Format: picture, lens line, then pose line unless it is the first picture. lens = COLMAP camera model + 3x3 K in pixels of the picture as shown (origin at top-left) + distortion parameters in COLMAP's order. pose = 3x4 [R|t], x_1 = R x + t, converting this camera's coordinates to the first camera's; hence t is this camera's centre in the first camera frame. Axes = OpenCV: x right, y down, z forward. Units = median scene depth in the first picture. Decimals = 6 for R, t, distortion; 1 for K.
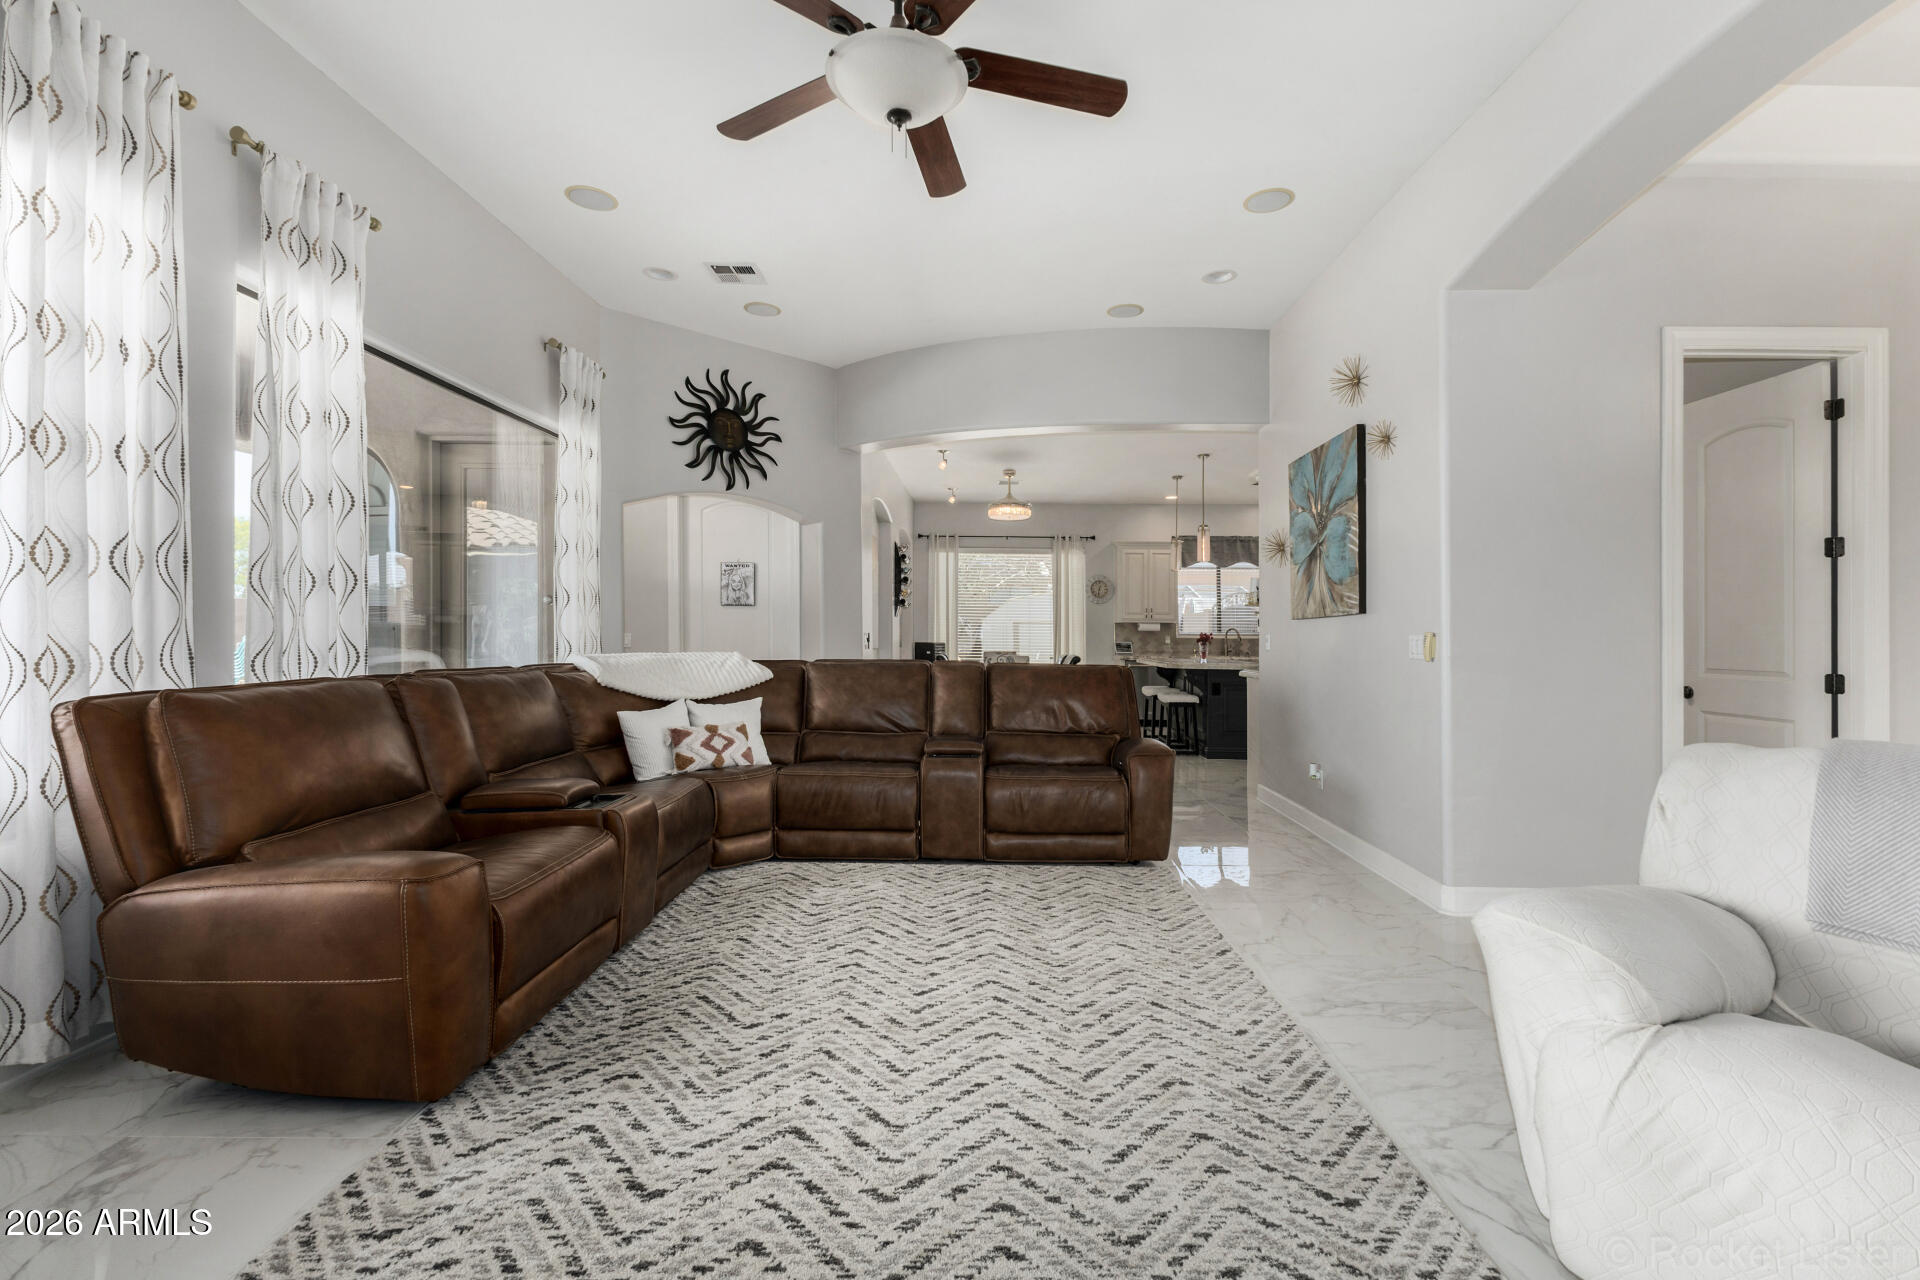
lens RADIAL K [[839.2, 0, 982.7], [0, 839.2, 629.0], [0, 0, 1]] dist [0.010520, -0.002712]
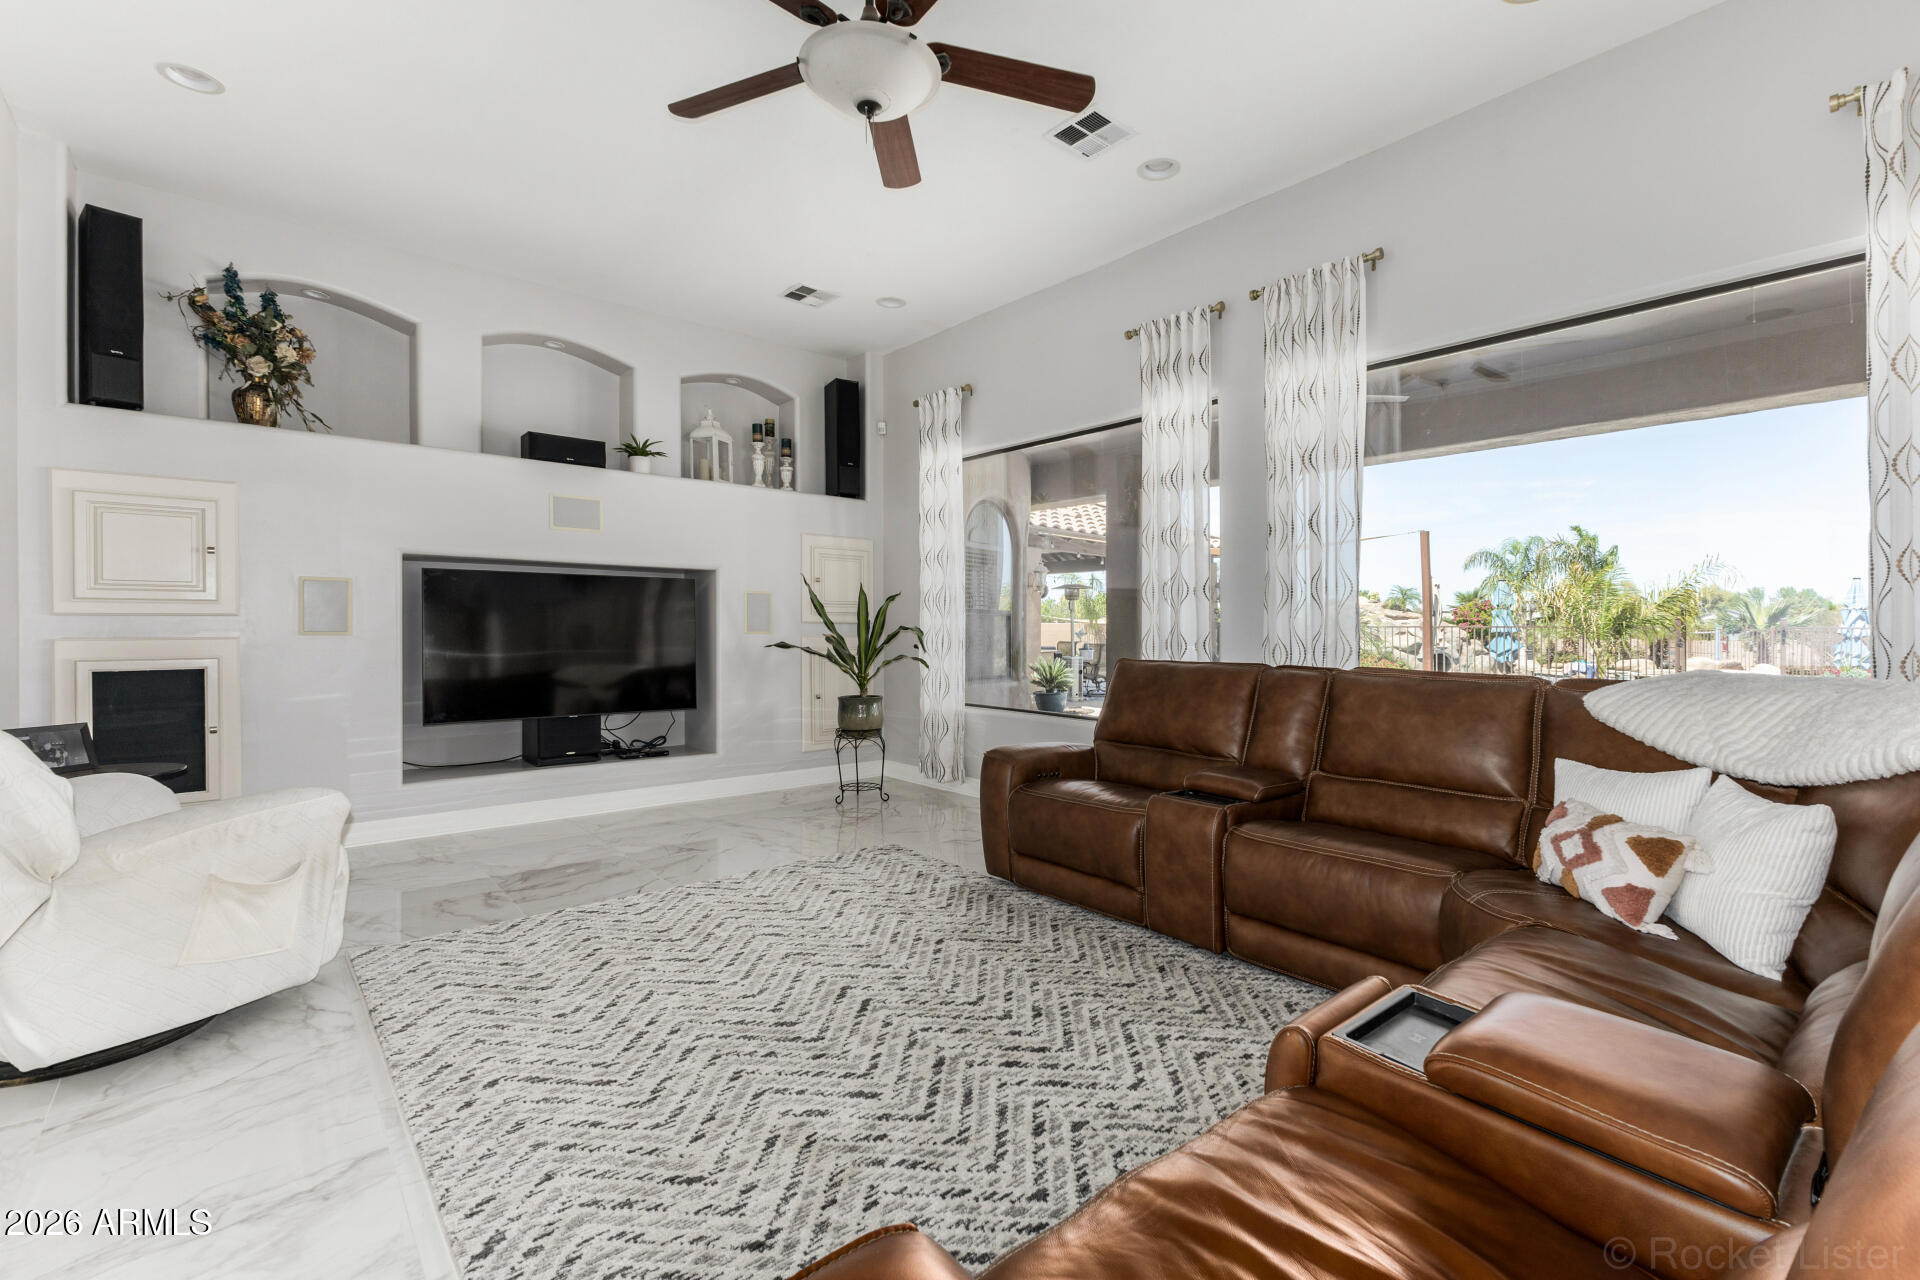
lens RADIAL K [[839.2, 0, 981.6], [0, 839.2, 622.3], [0, 0, 1]] dist [0.010520, -0.002712]
pose [[-0.750241, -0.016368, -0.660962, 0.365687], [-0.010681, 0.999863, -0.012637, 0.012321], [0.661079, -0.002421, -0.750313, 1.419135]]
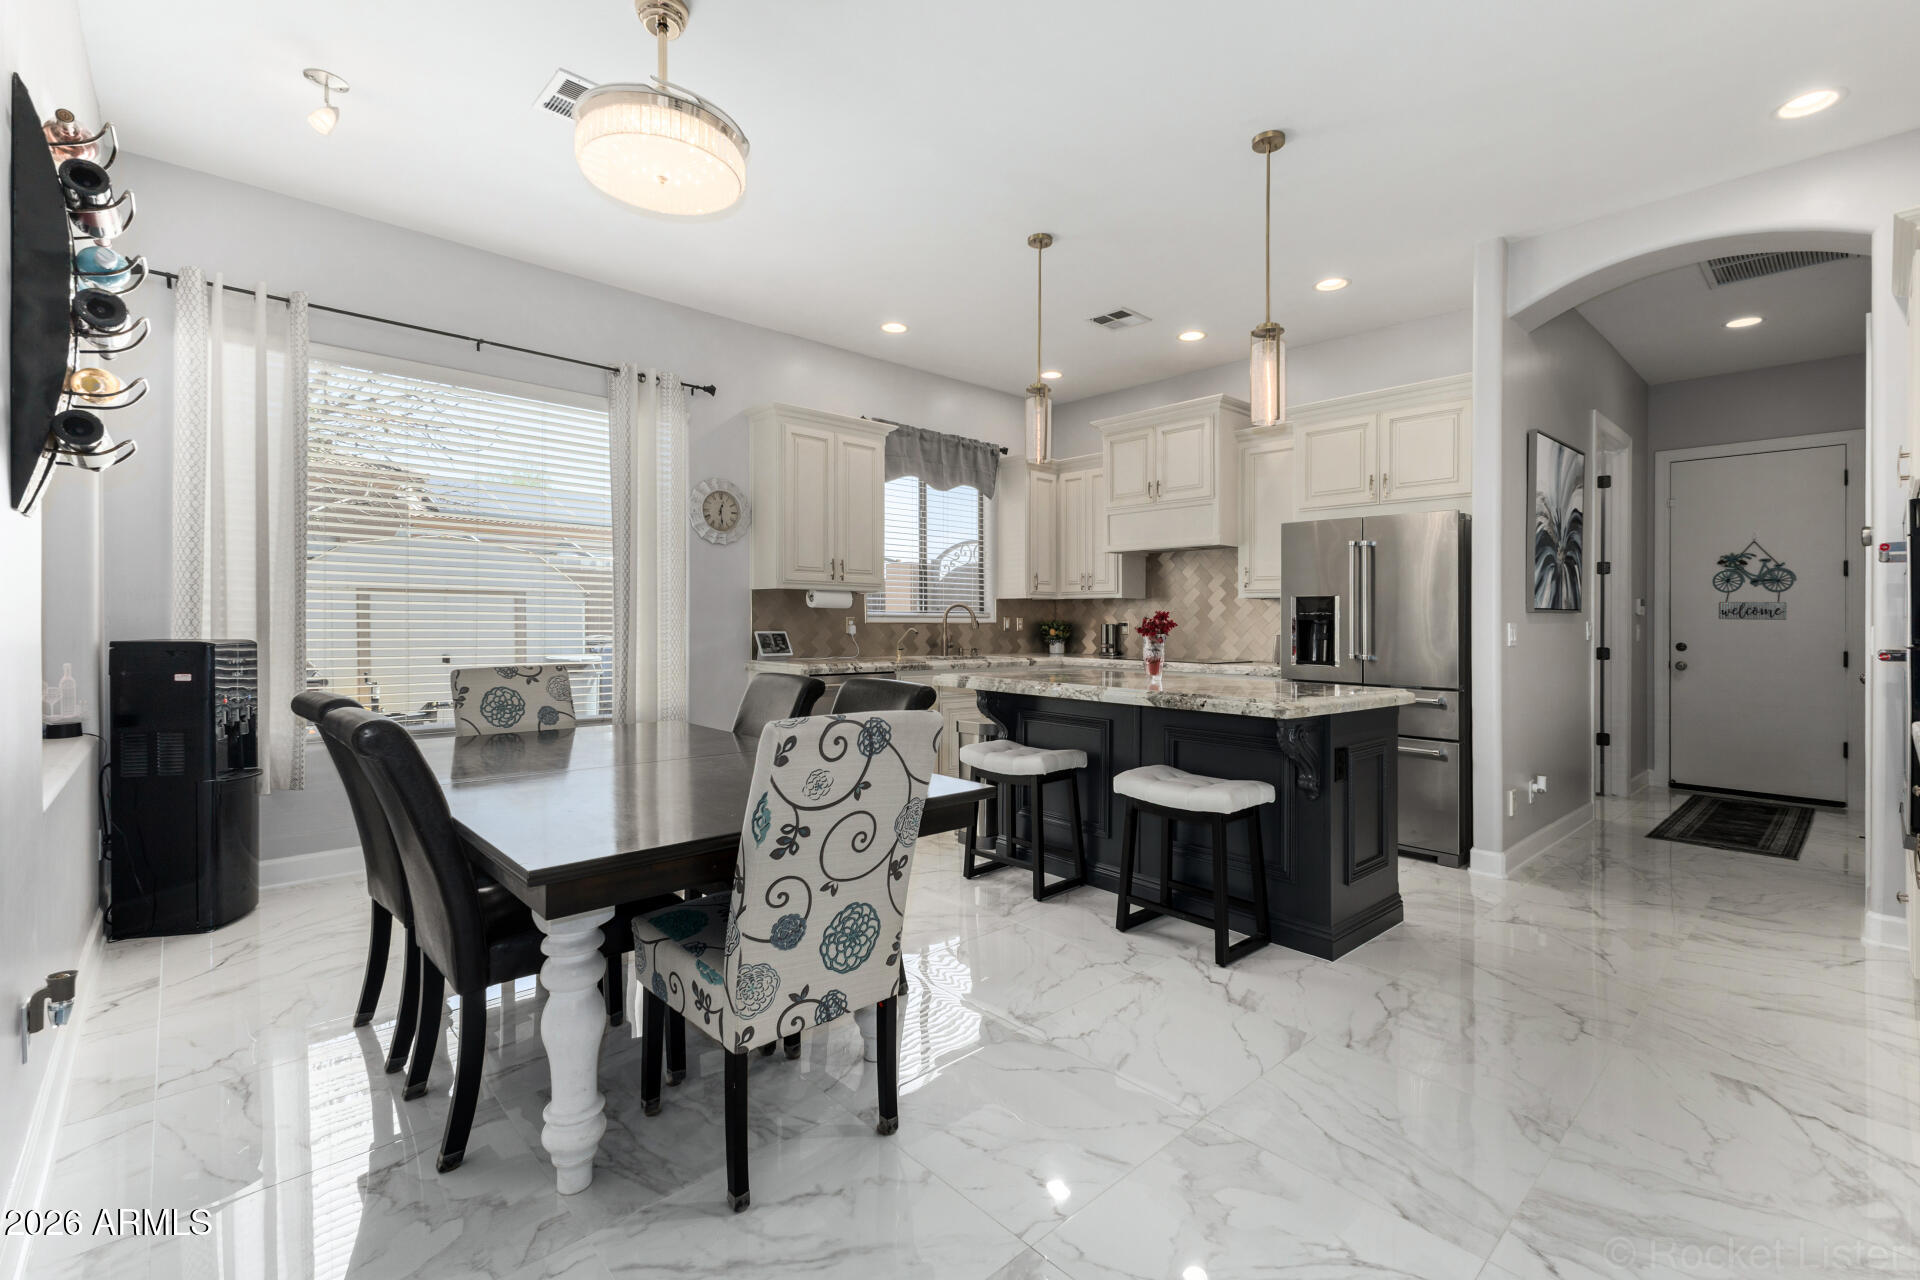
lens RADIAL K [[839.2, 0, 996.6], [0, 839.2, 624.9], [0, 0, 1]] dist [0.010520, -0.002712]
pose [[0.710274, -0.000812, 0.703925, -0.221791], [-0.011293, 0.999857, 0.012548, 0.015958], [-0.703835, -0.016862, 0.710163, 1.943087]]
